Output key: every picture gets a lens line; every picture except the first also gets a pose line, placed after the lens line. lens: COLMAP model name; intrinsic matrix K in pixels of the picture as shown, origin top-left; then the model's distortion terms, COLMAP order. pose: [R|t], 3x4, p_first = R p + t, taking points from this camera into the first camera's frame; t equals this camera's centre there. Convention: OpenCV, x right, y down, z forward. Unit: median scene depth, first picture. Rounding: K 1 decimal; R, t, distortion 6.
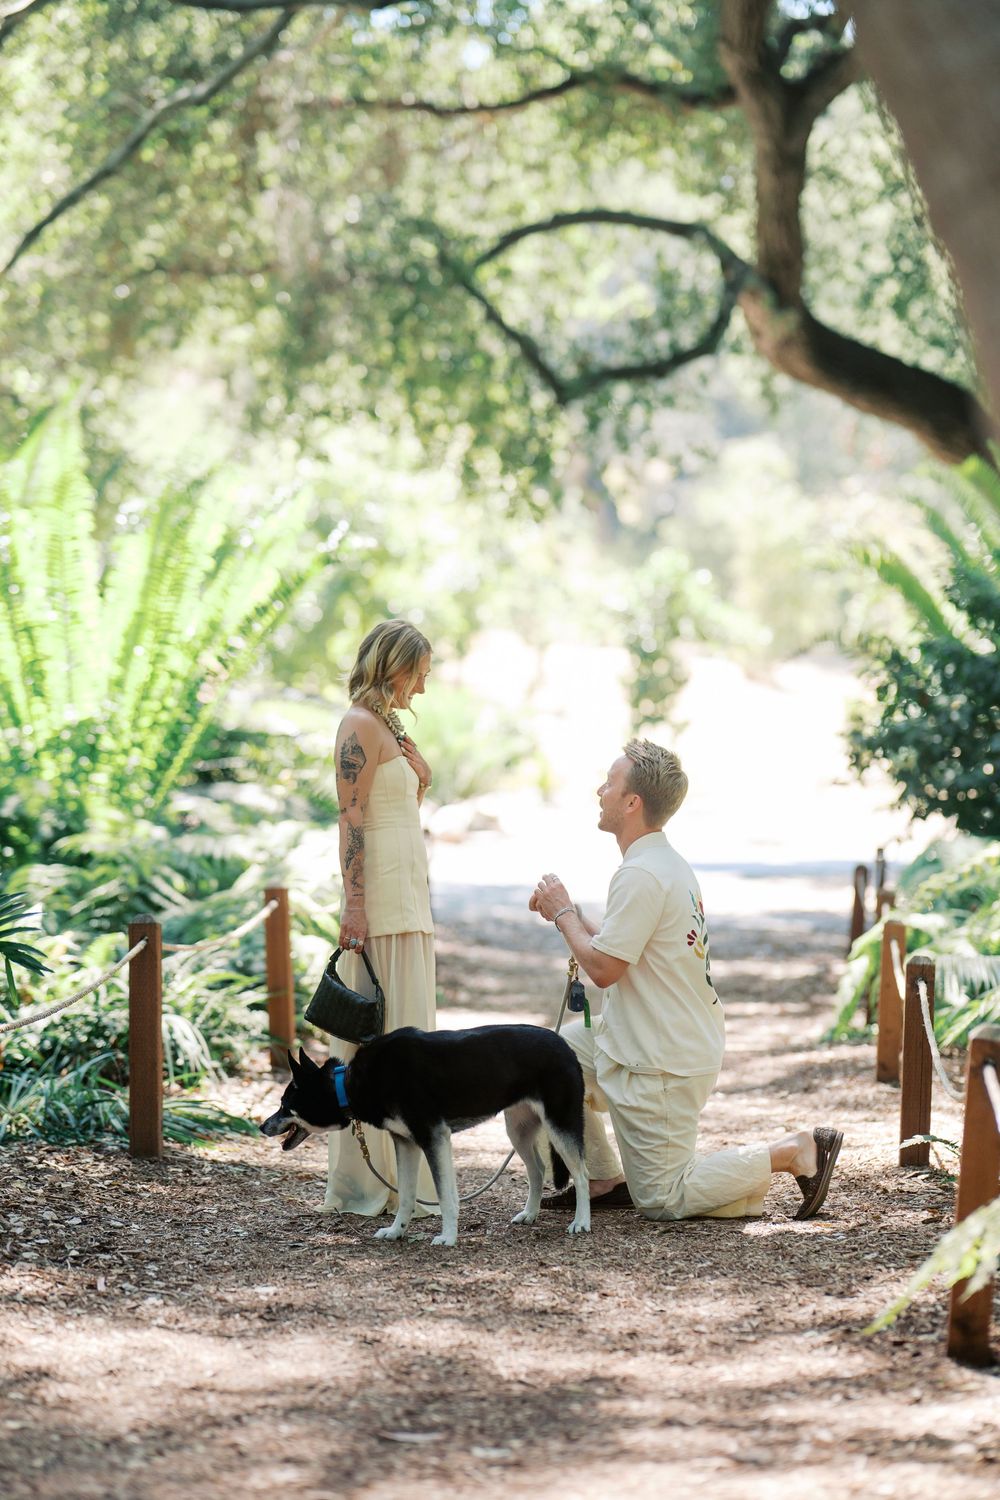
lens RADIAL K [[3633.6, 0, 500.0], [0, 3633.6, 750.0], [0, 0, 1]] dist [0.018979, -0.383530]
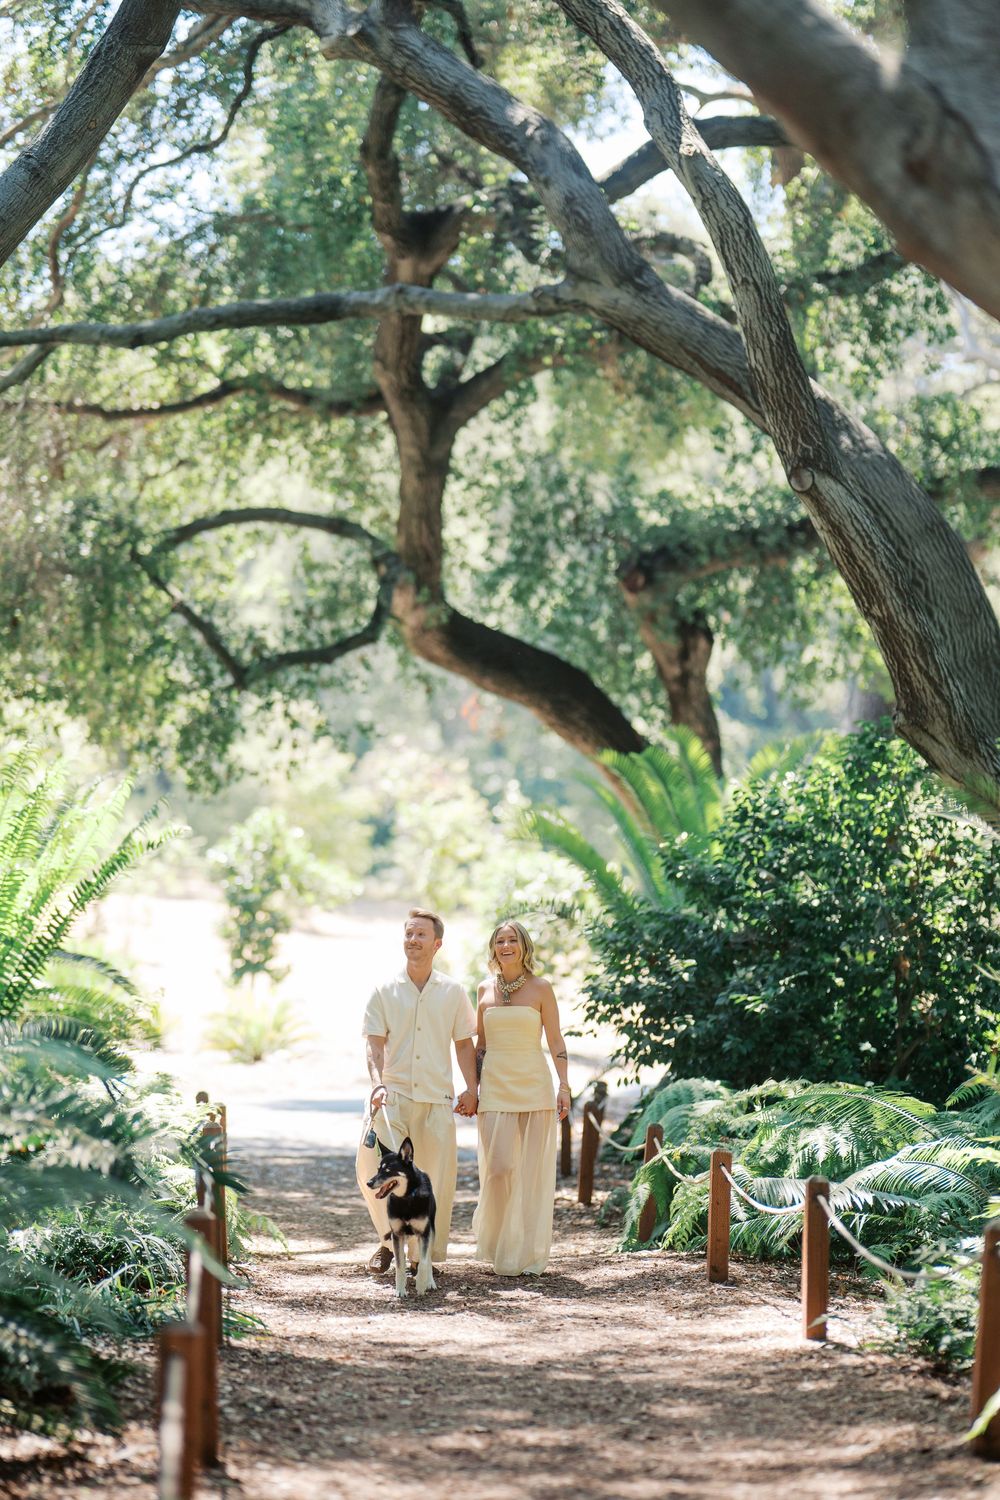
lens RADIAL K [[3707.5, 0, 419.0], [0, 3707.5, 829.5], [0, 0, 1]] dist [-0.037145, -0.246668]
pose [[0.990317, 0.000308, 0.138821, -0.129597], [0.005417, 0.999150, -0.040857, -0.008457], [-0.138715, 0.041214, 0.989474, -0.181000]]
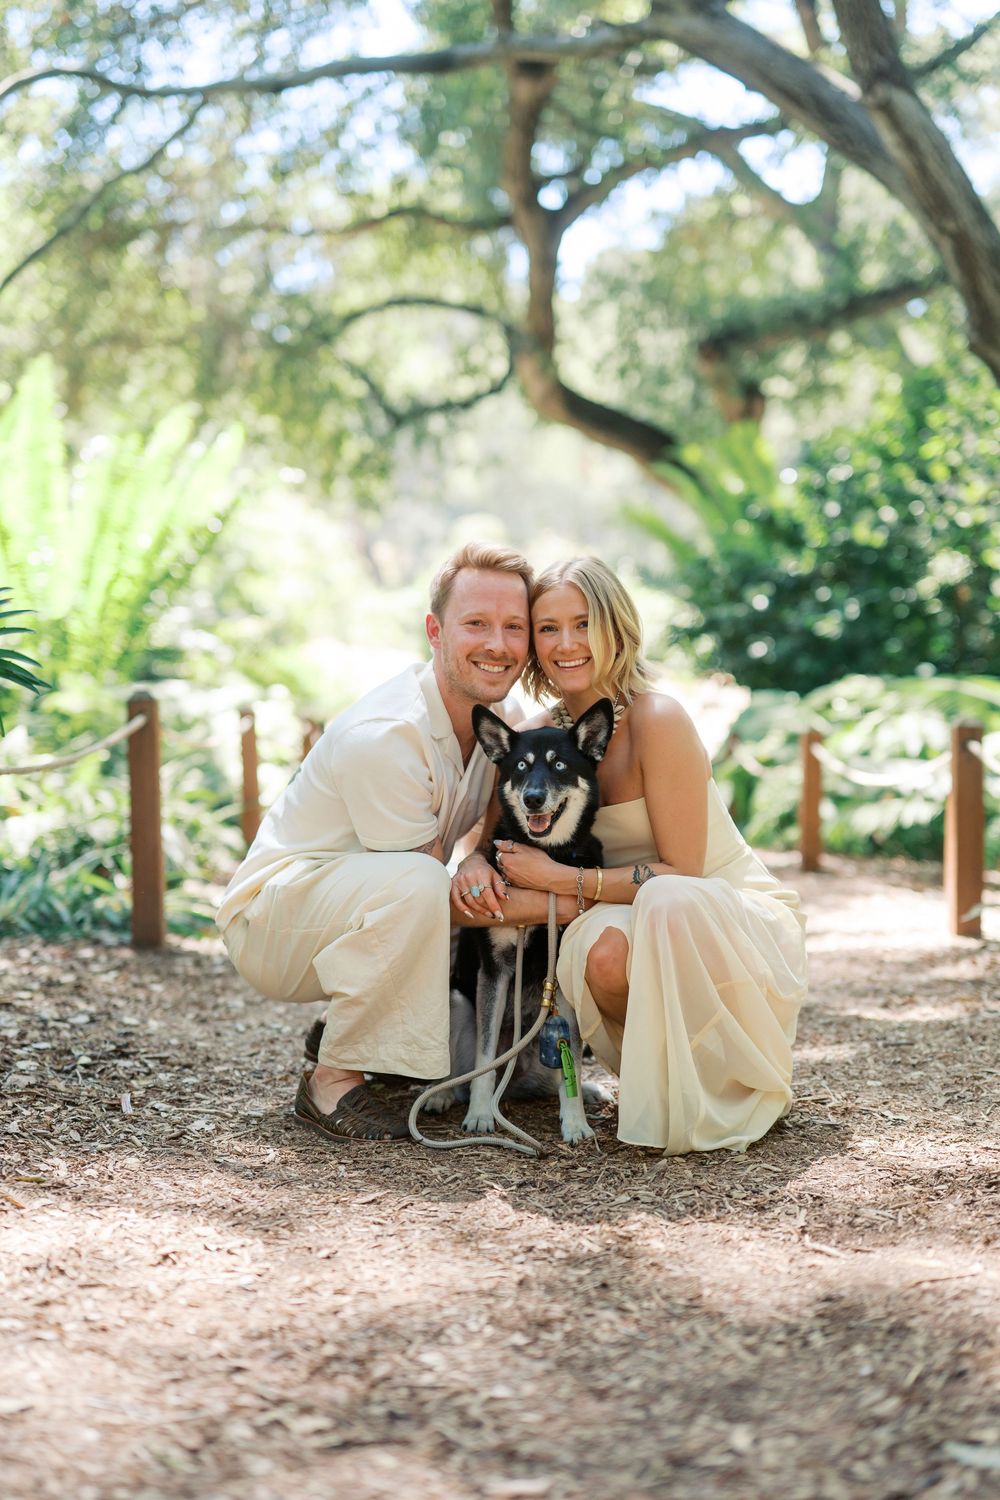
lens RADIAL K [[2098.9, 0, 496.2], [0, 2098.9, 801.8], [0, 0, 1]] dist [-0.006244, -0.124025]
pose [[0.995168, -0.016894, 0.096723, -0.038040], [0.014046, 0.999450, 0.030054, 0.037542], [-0.097178, -0.028550, 0.994857, 0.289126]]
